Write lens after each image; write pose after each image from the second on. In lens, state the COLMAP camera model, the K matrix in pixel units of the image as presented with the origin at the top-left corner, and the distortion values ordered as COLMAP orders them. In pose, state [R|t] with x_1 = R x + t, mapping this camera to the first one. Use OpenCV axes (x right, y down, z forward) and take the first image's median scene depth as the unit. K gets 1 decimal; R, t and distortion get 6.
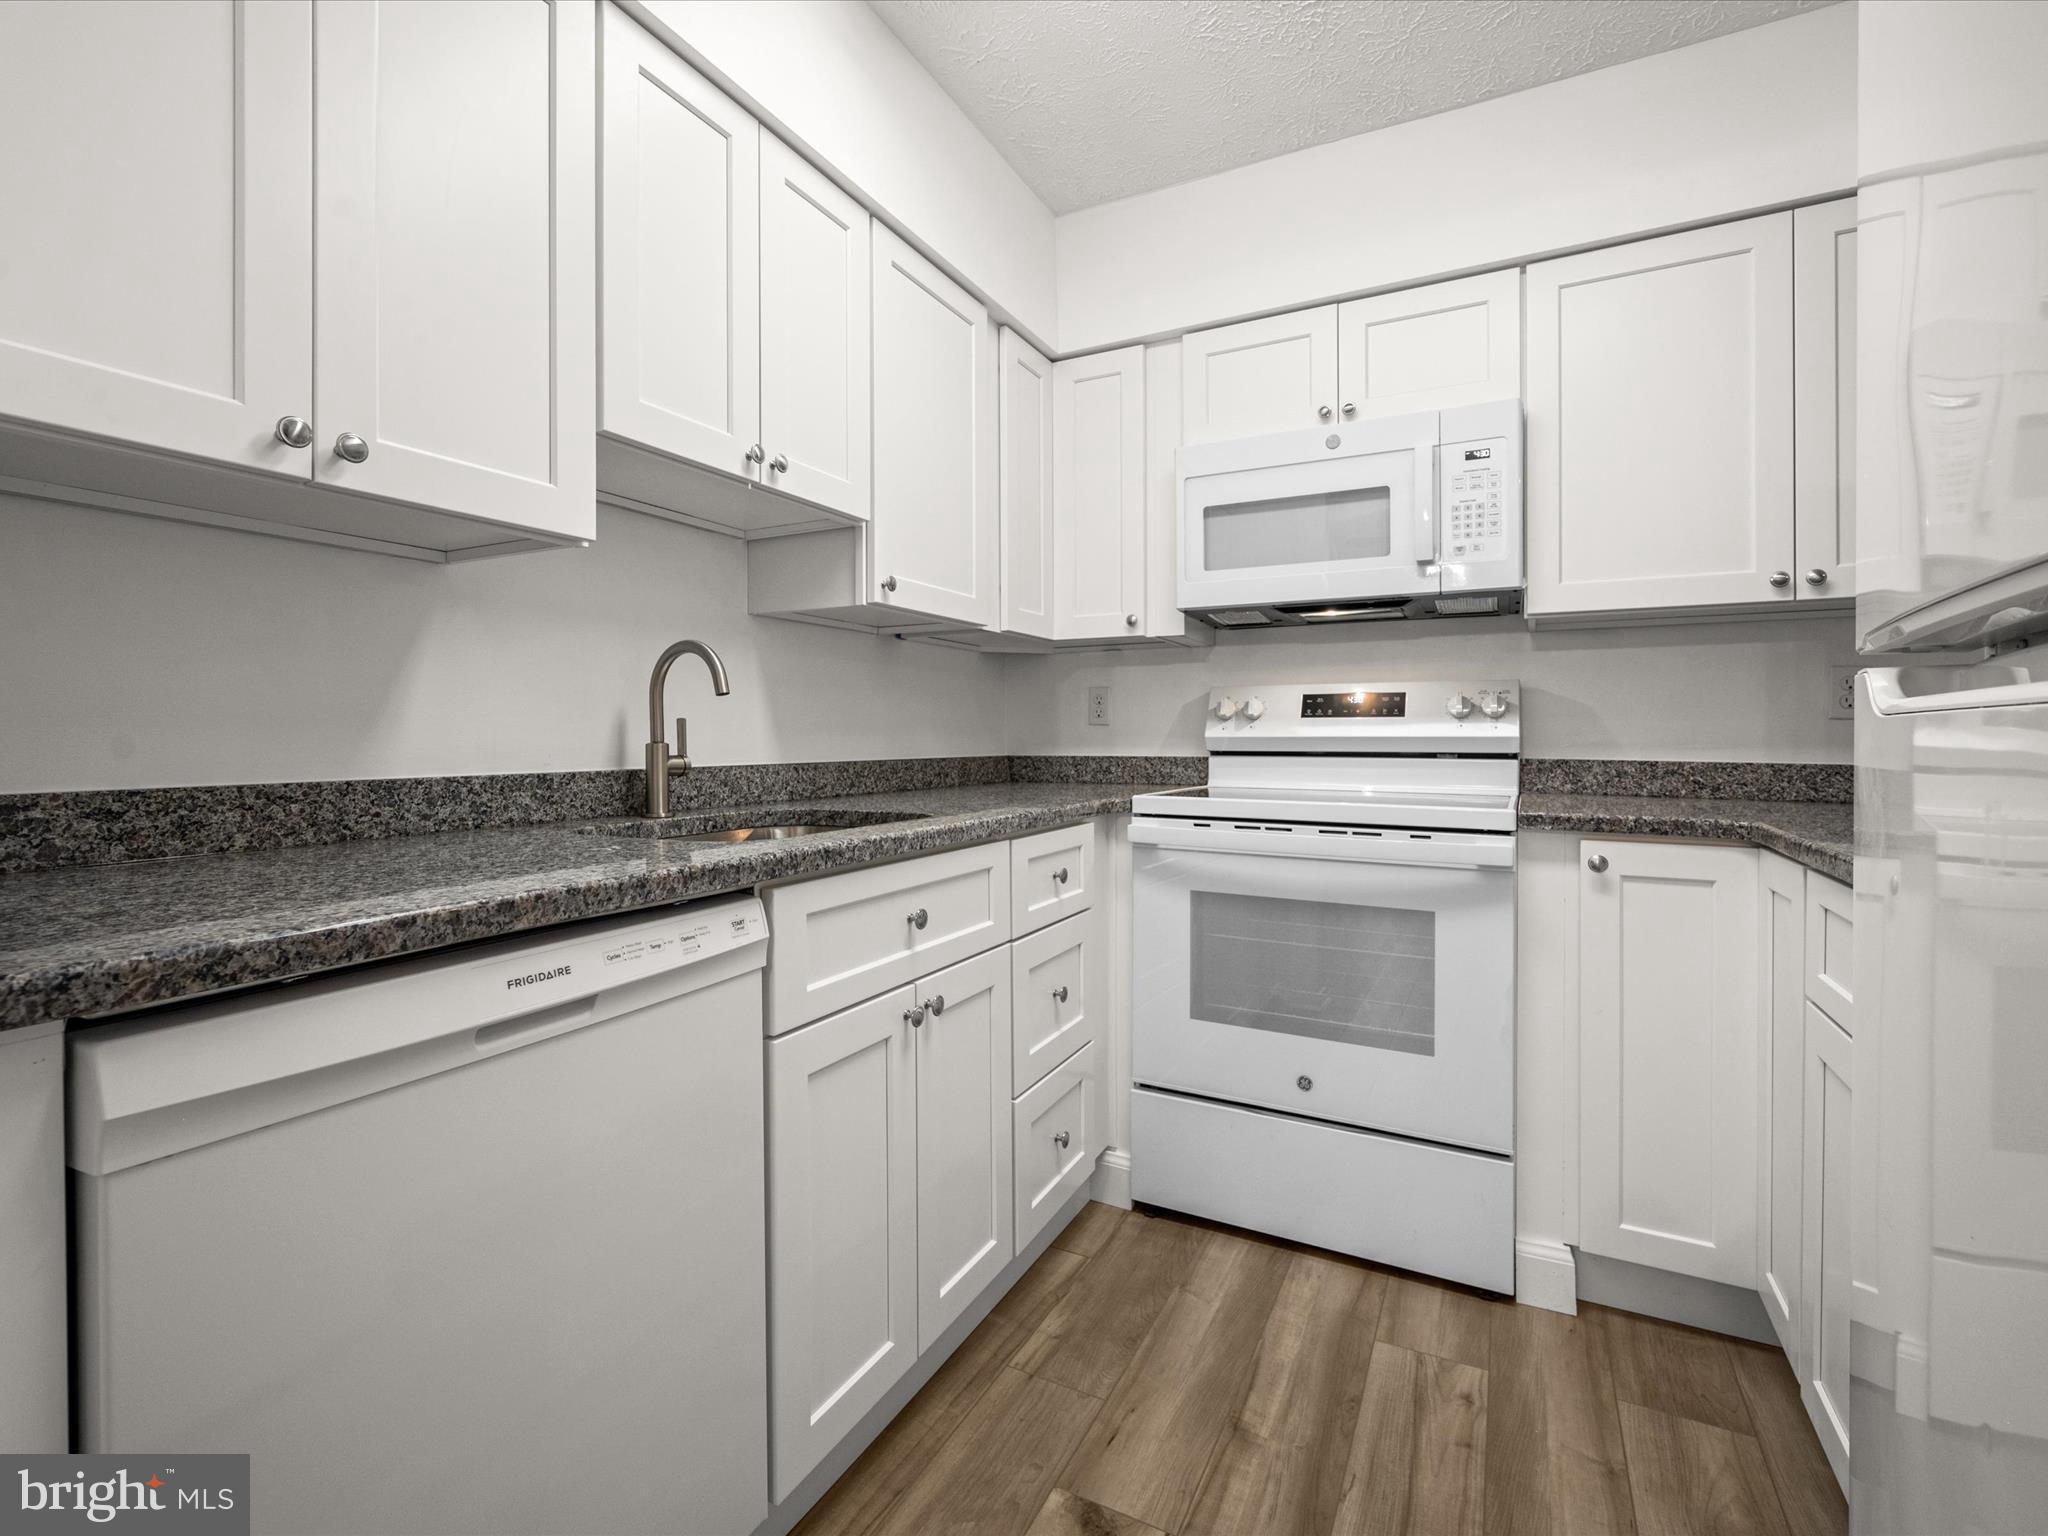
lens RADIAL K [[937.4, 0, 1024.4], [0, 937.4, 726.5], [0, 0, 1]] dist [-0.000792, -0.001370]
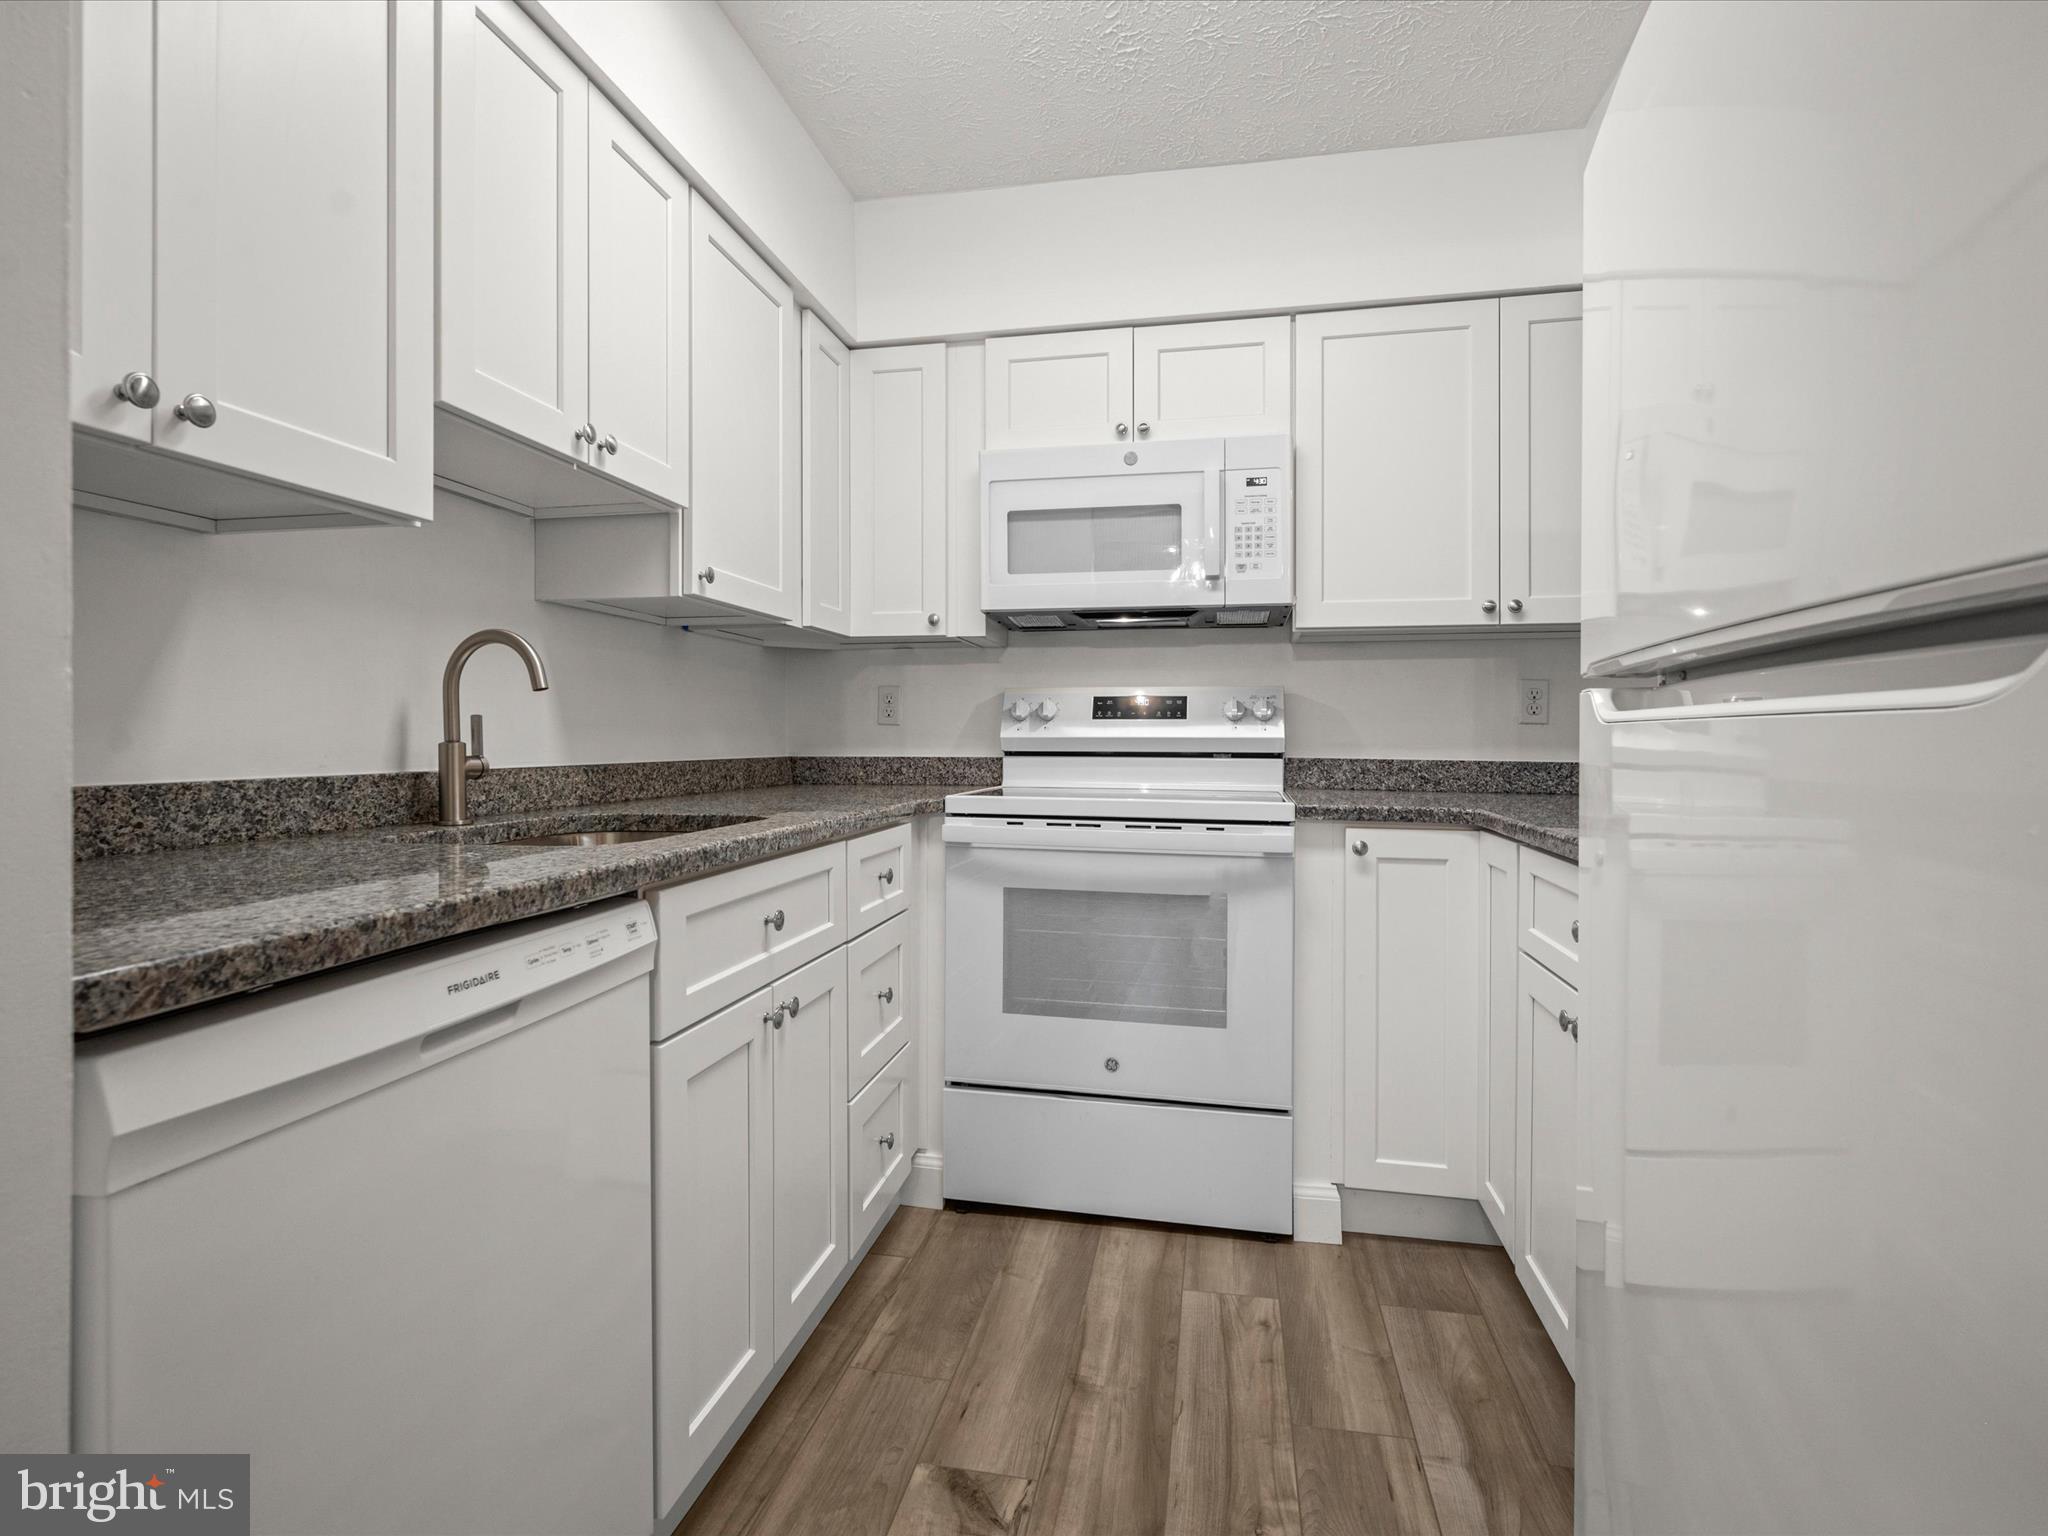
lens RADIAL K [[1017.1, 0, 1020.7], [0, 1017.1, 722.7], [0, 0, 1]] dist [-0.001815, -0.001800]
pose [[0.960582, 0.006330, 0.277926, -0.128467], [-0.005217, 0.999975, -0.004744, 0.000564], [-0.277949, 0.003107, 0.960591, -0.080434]]
